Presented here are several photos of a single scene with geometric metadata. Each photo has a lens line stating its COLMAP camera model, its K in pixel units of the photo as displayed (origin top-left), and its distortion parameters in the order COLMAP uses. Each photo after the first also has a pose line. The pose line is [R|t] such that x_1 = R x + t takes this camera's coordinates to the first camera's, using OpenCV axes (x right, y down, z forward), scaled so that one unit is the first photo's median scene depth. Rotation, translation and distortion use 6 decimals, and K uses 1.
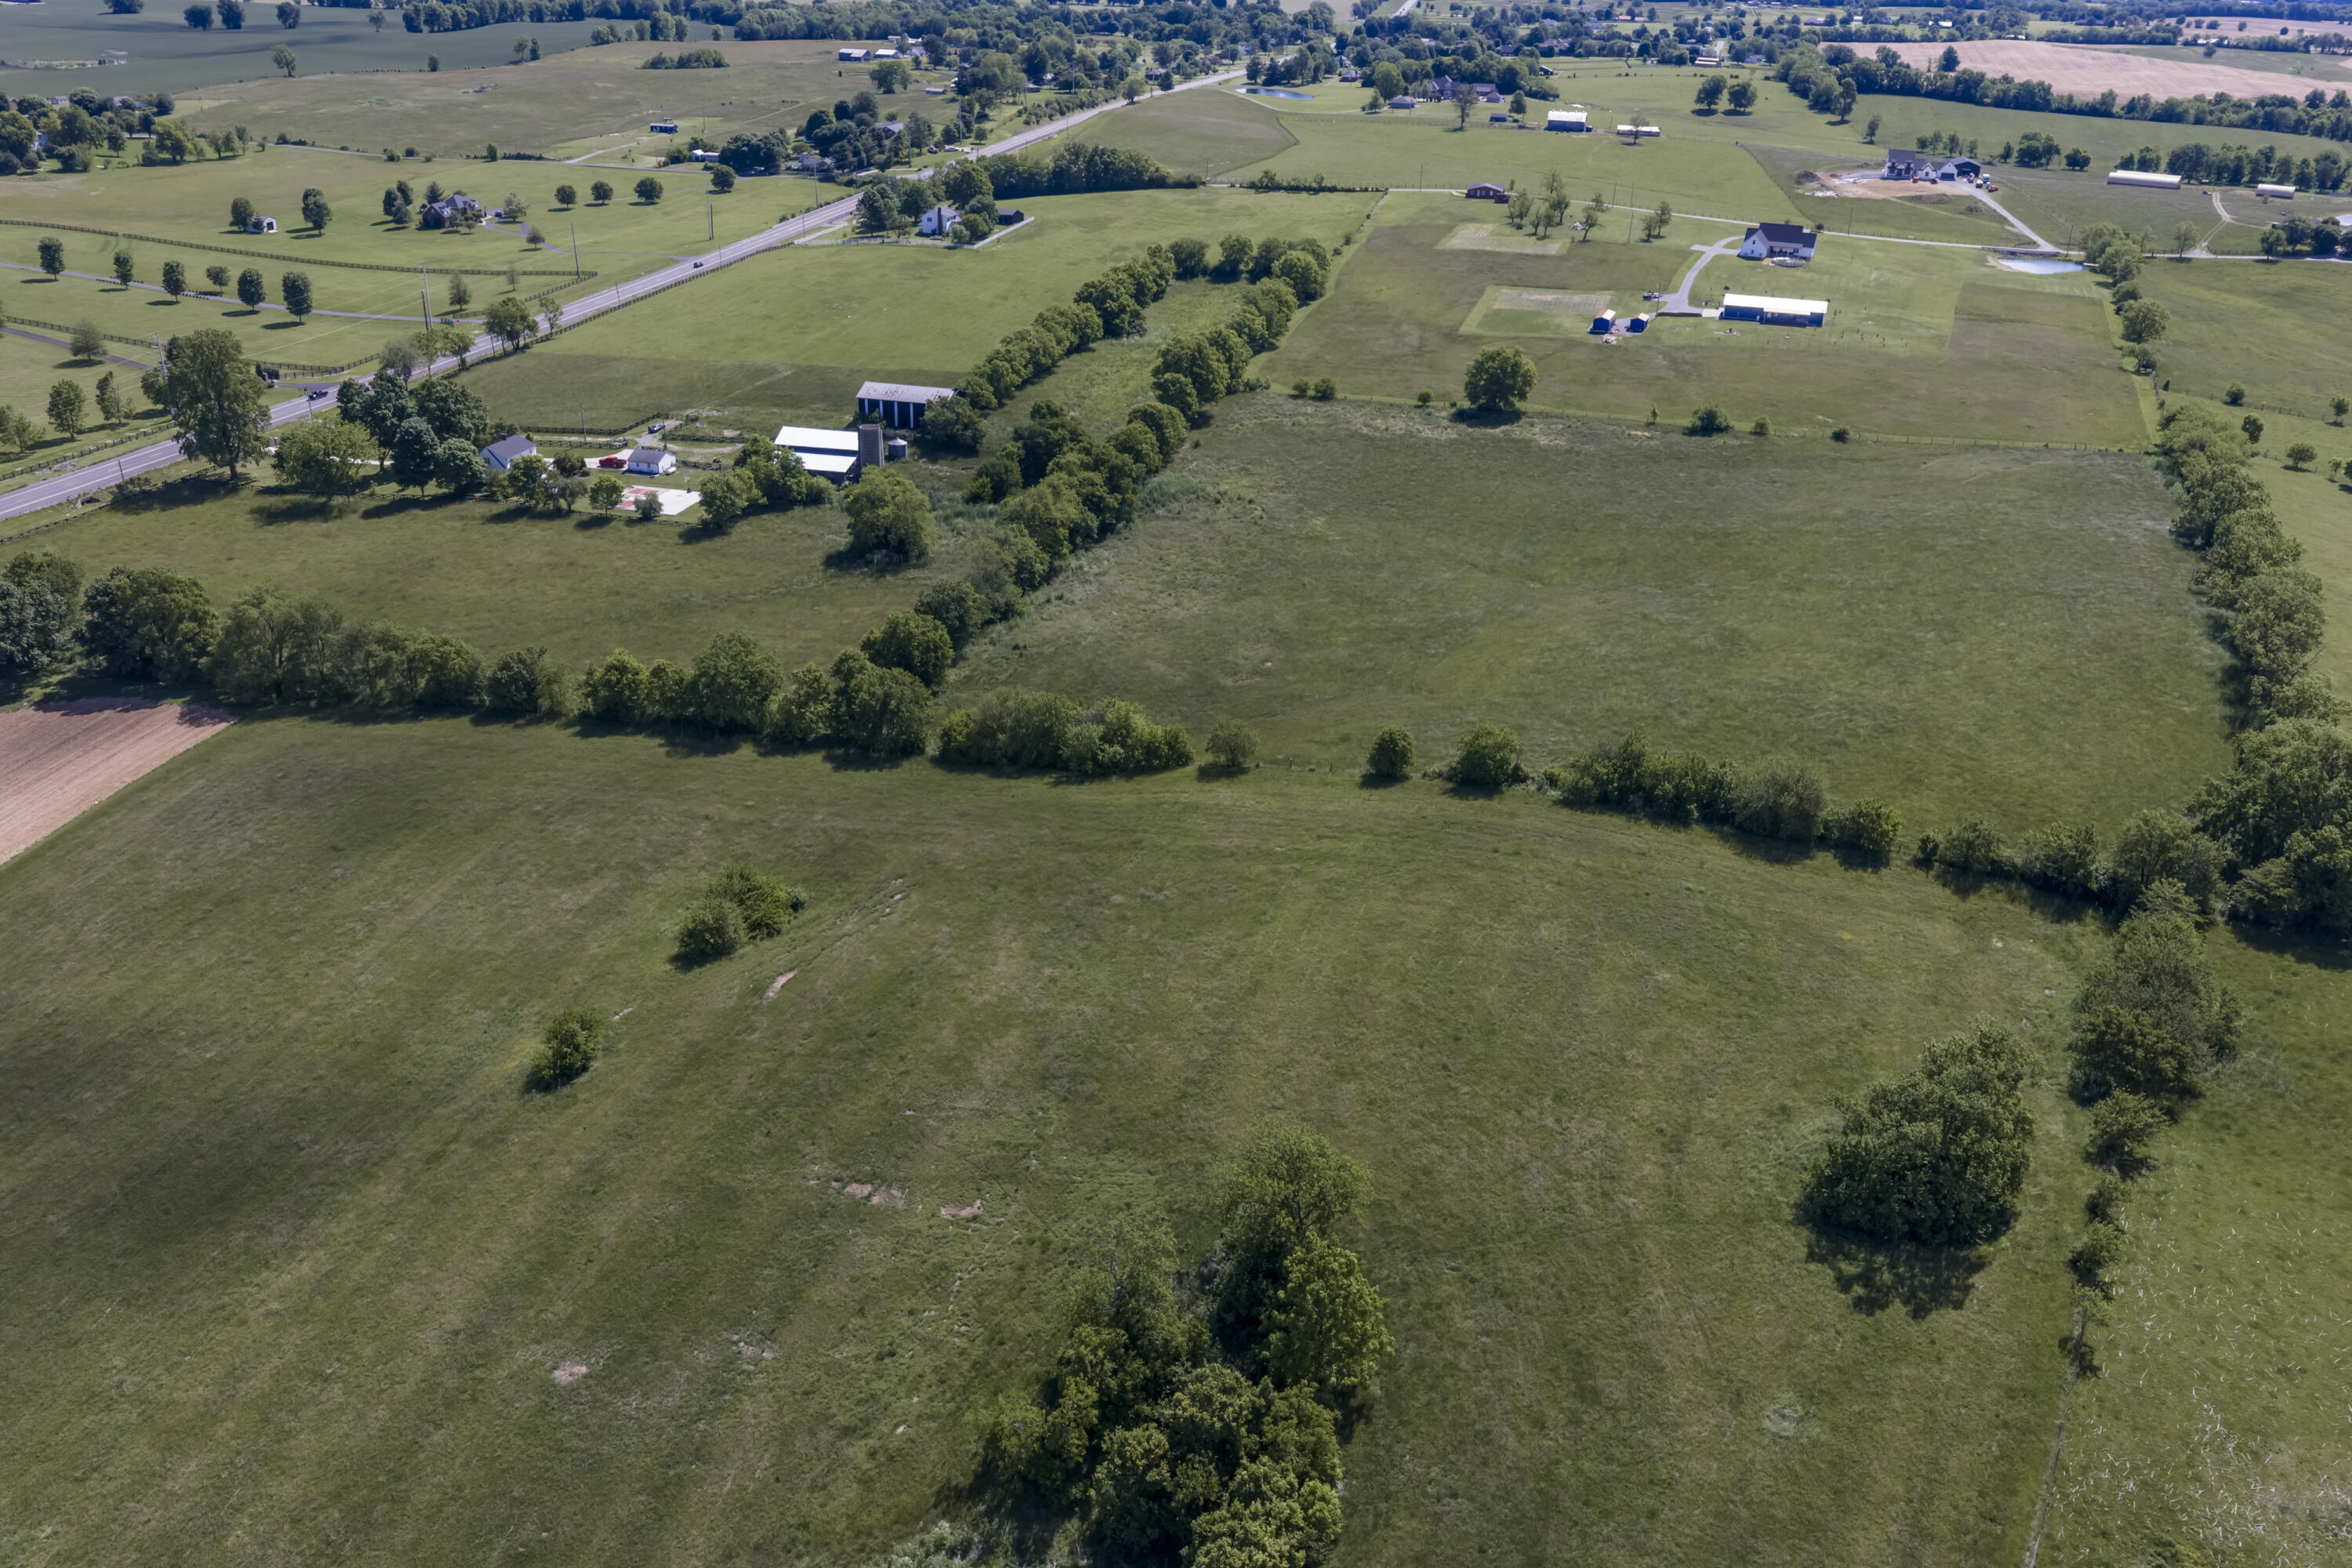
lens RADIAL K [[1948.2, 0, 1182.0], [0, 1948.2, 767.2], [0, 0, 1]] dist [0.015106, -0.022234]
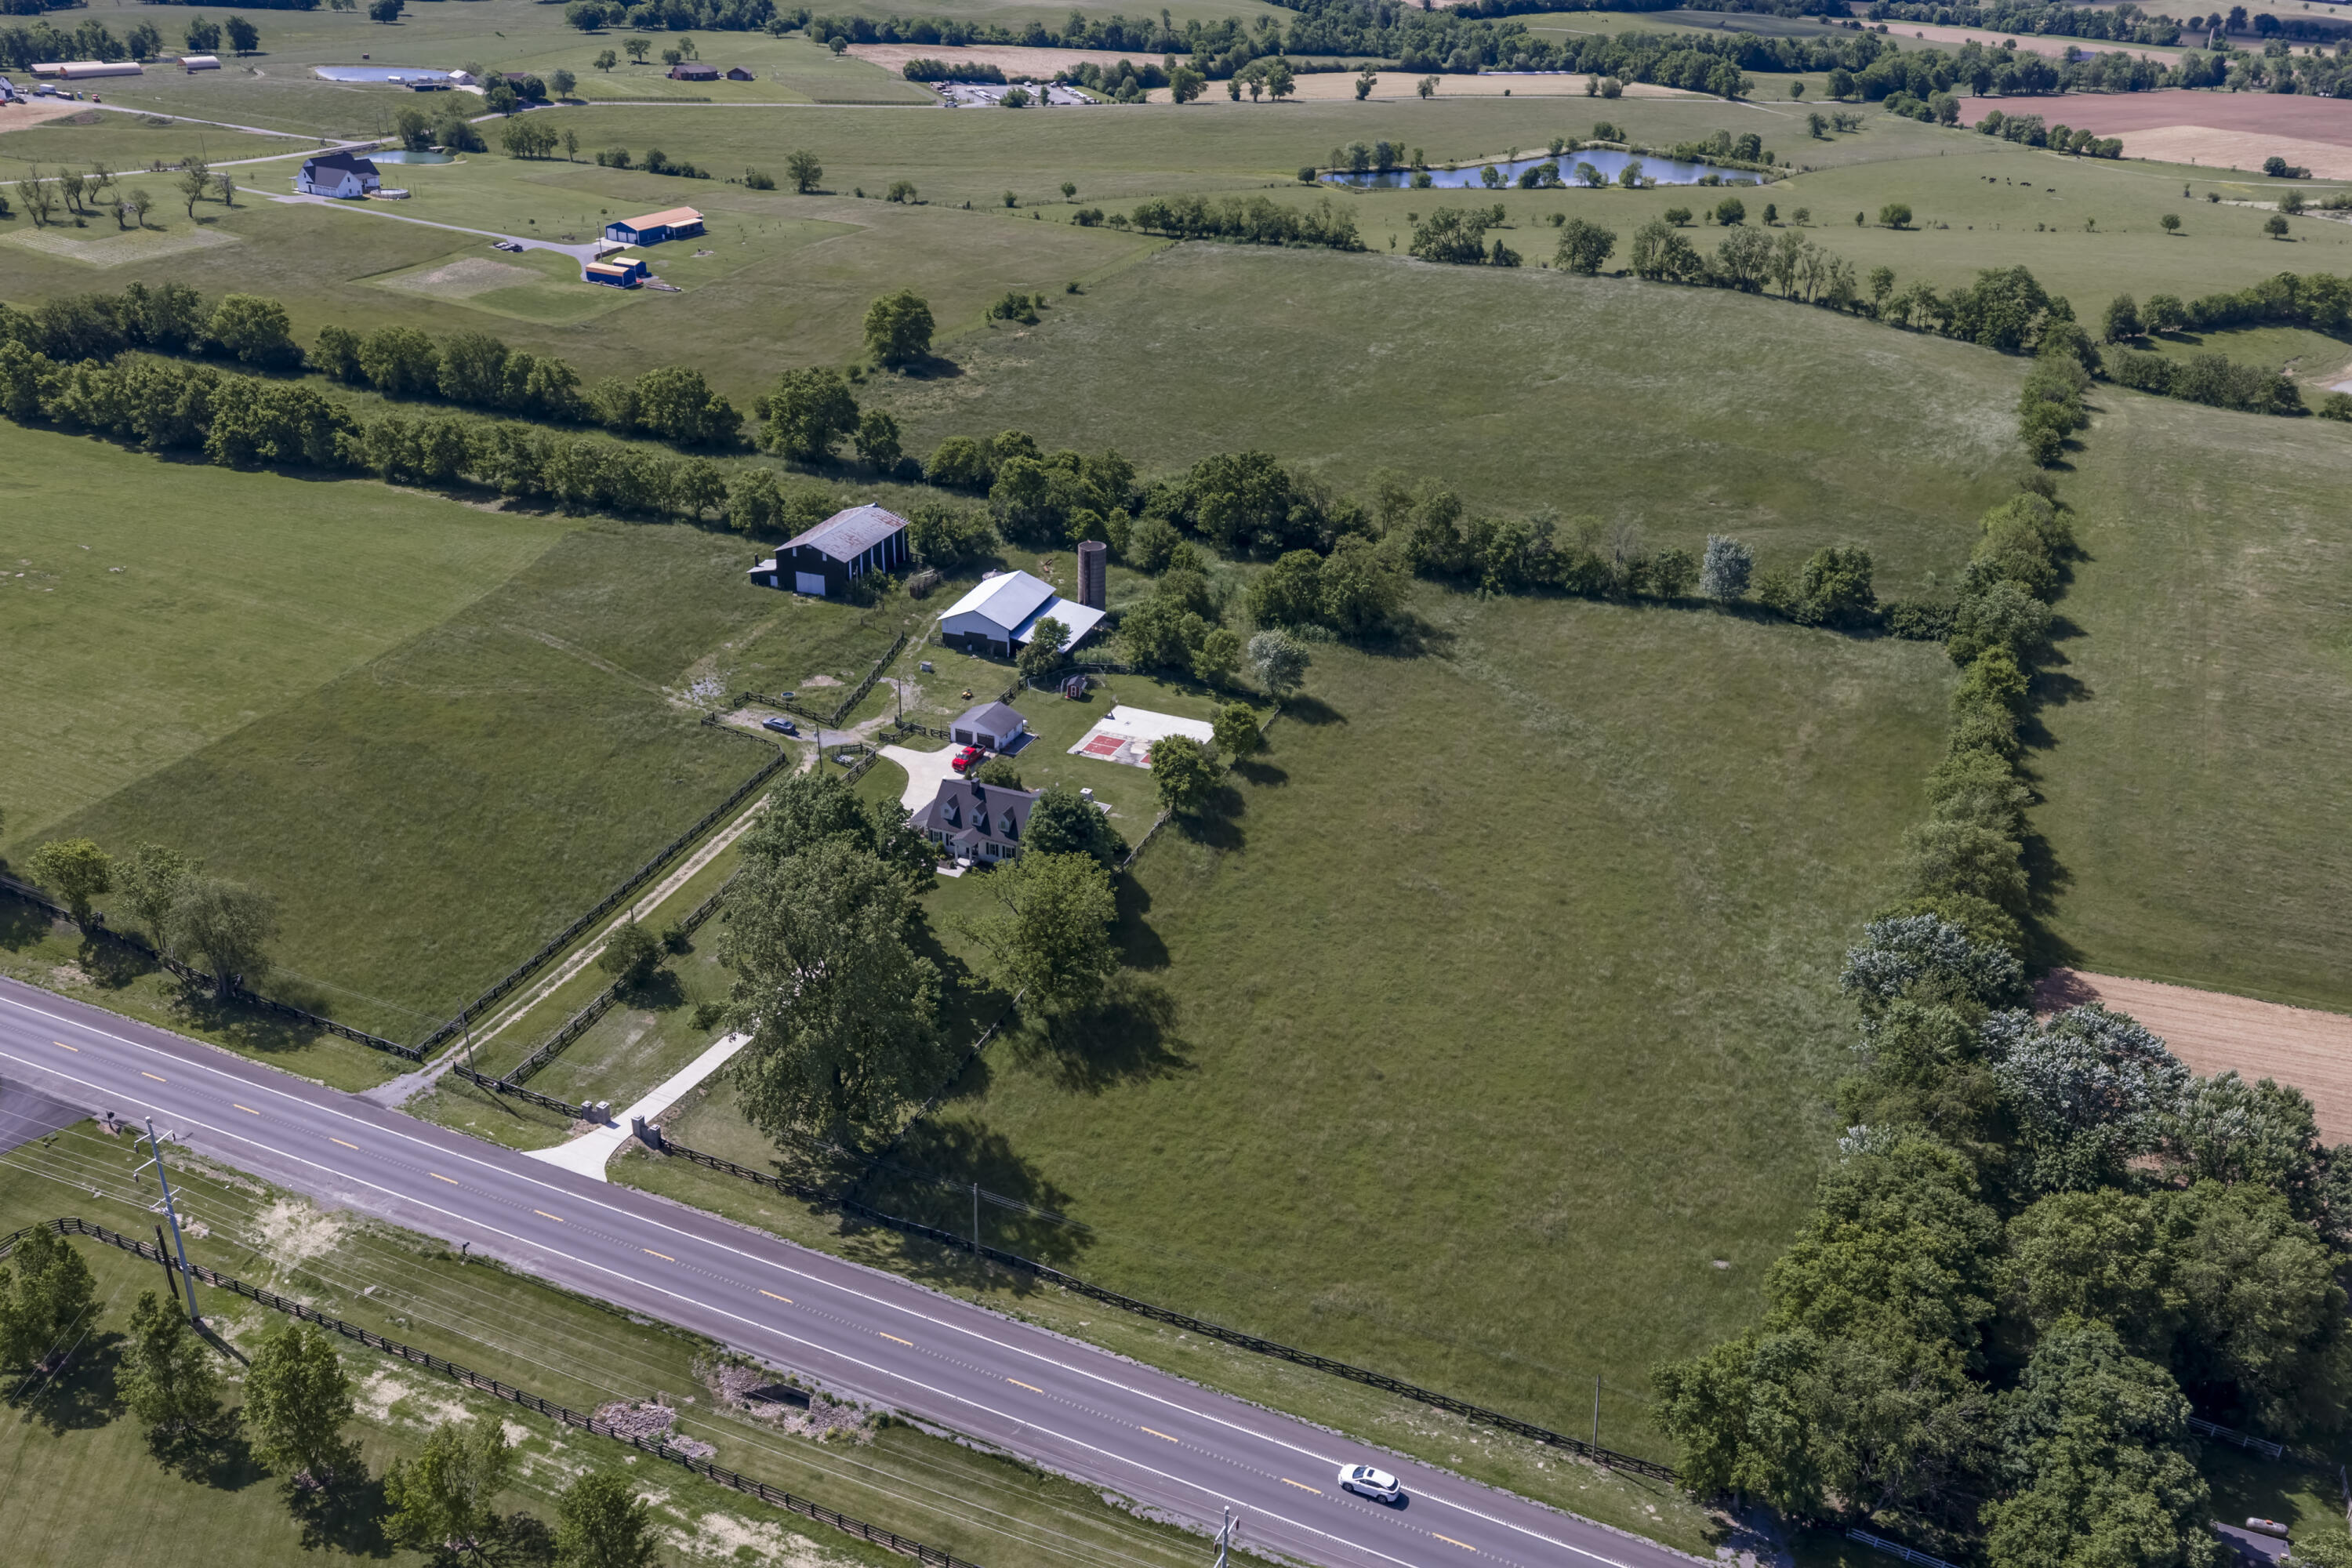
lens RADIAL K [[1948.2, 0, 1182.0], [0, 1948.2, 767.2], [0, 0, 1]] dist [0.015106, -0.022234]
pose [[0.131309, -0.447027, 0.884830, -0.747636], [0.377166, 0.847963, 0.372430, -0.322423], [-0.916790, 0.284825, 0.279948, 0.690682]]
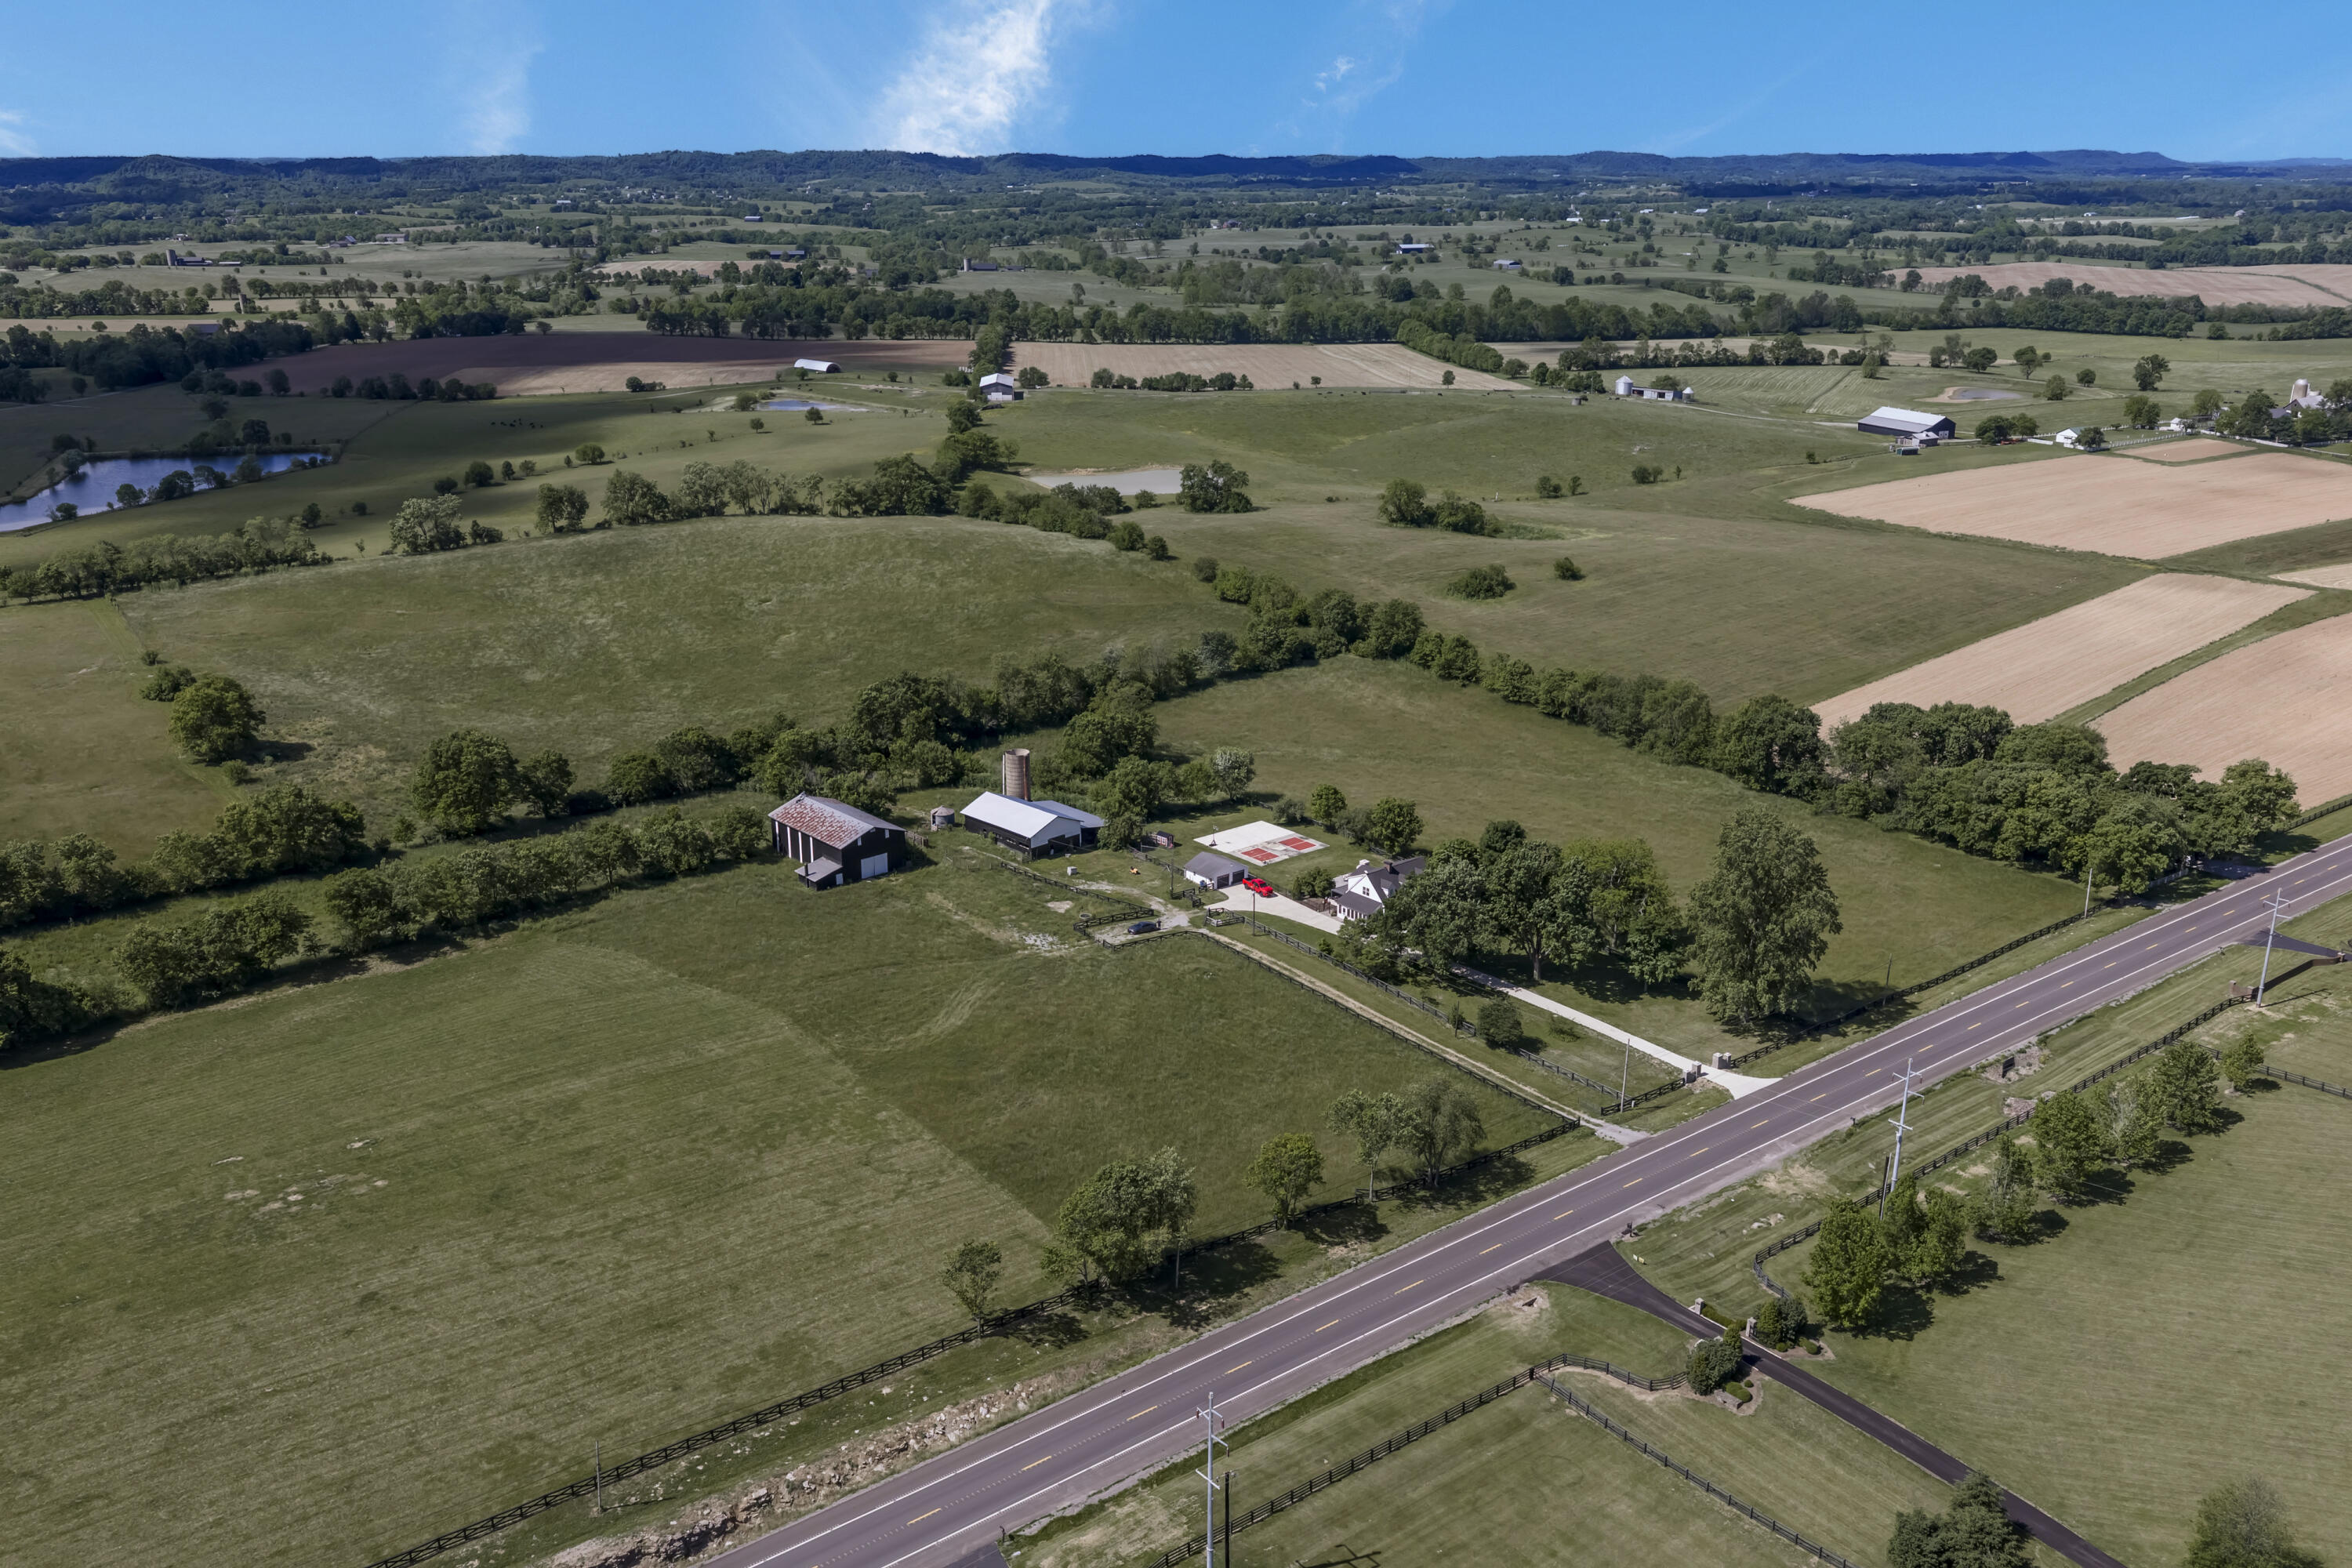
lens RADIAL K [[1948.2, 0, 1182.0], [0, 1948.2, 767.2], [0, 0, 1]] dist [0.015106, -0.022234]
pose [[-0.808715, -0.201039, 0.552778, -0.606726], [0.218088, 0.770310, 0.599216, -0.583862], [-0.546276, 0.605149, -0.579117, 1.282212]]
